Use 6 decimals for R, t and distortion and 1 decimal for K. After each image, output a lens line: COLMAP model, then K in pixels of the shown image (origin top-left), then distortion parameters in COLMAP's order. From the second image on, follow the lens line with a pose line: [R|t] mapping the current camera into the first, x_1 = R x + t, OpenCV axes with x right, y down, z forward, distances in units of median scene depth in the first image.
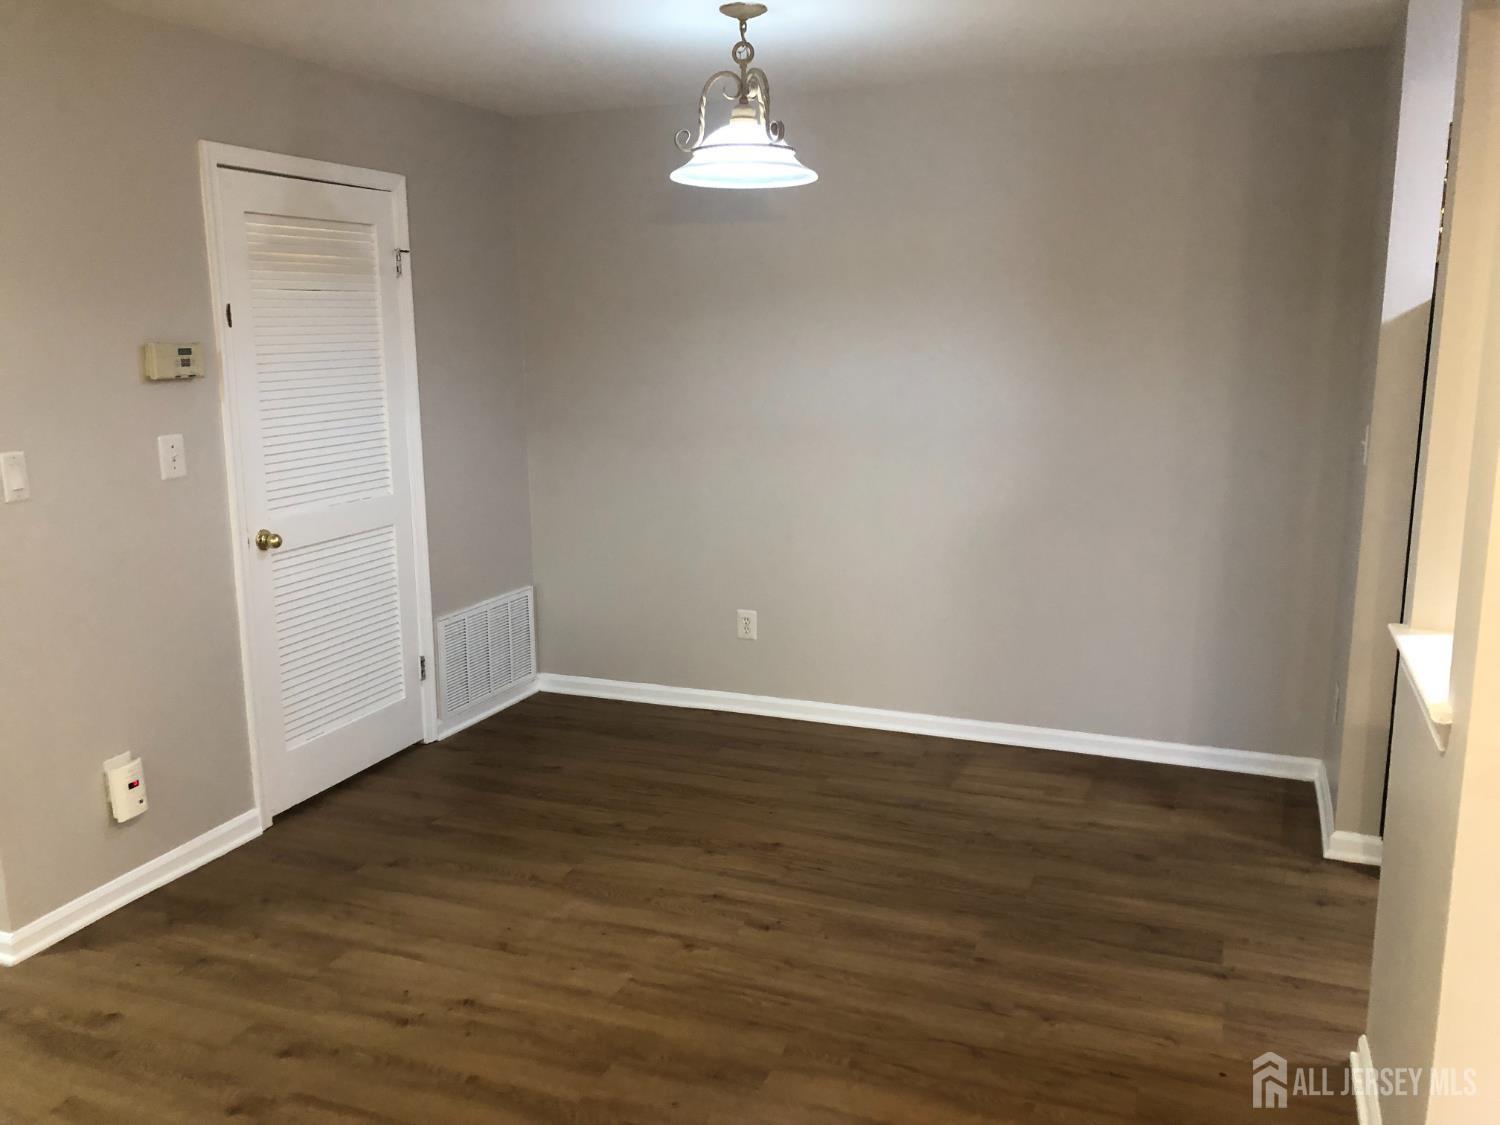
lens RADIAL K [[1230.6, 0, 755.5], [0, 1230.6, 556.4], [0, 0, 1]] dist [-0.062304, 0.115456]
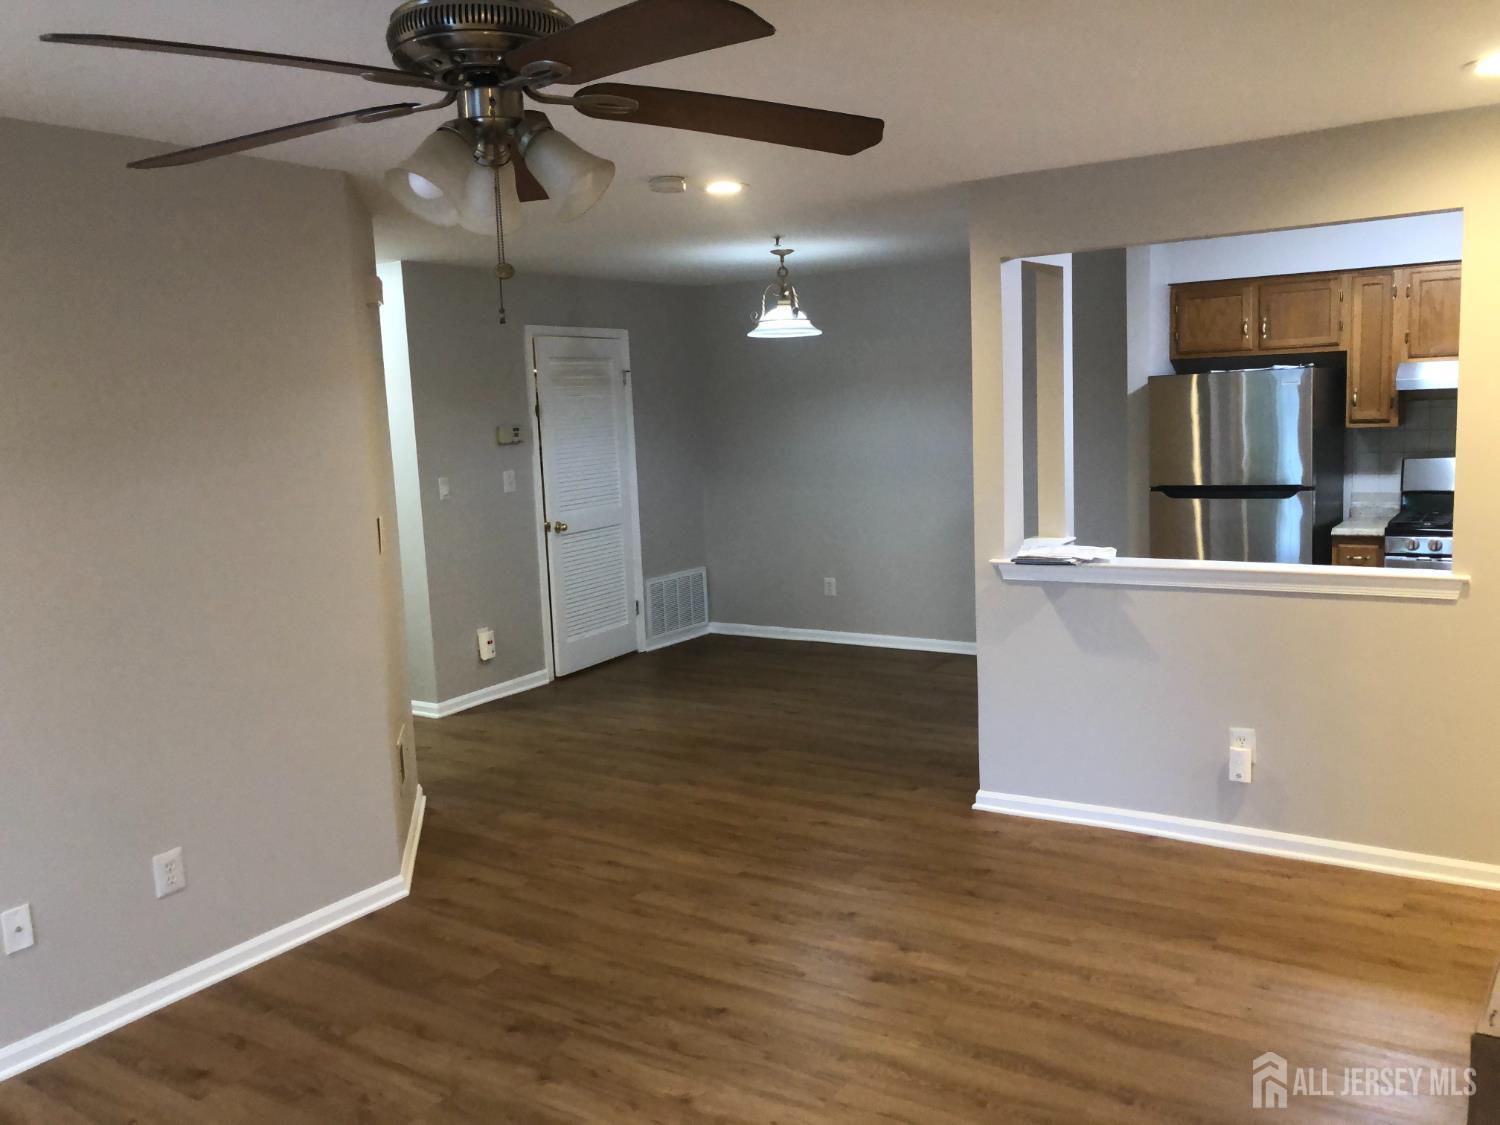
lens RADIAL K [[1267.0, 0, 758.8], [0, 1267.0, 564.5], [0, 0, 1]] dist [0.063471, -0.000319]
pose [[0.977175, -0.006635, -0.212334, 0.339608], [-0.004949, 0.998530, -0.053975, 0.153565], [0.212380, 0.053794, 0.975705, -0.878245]]
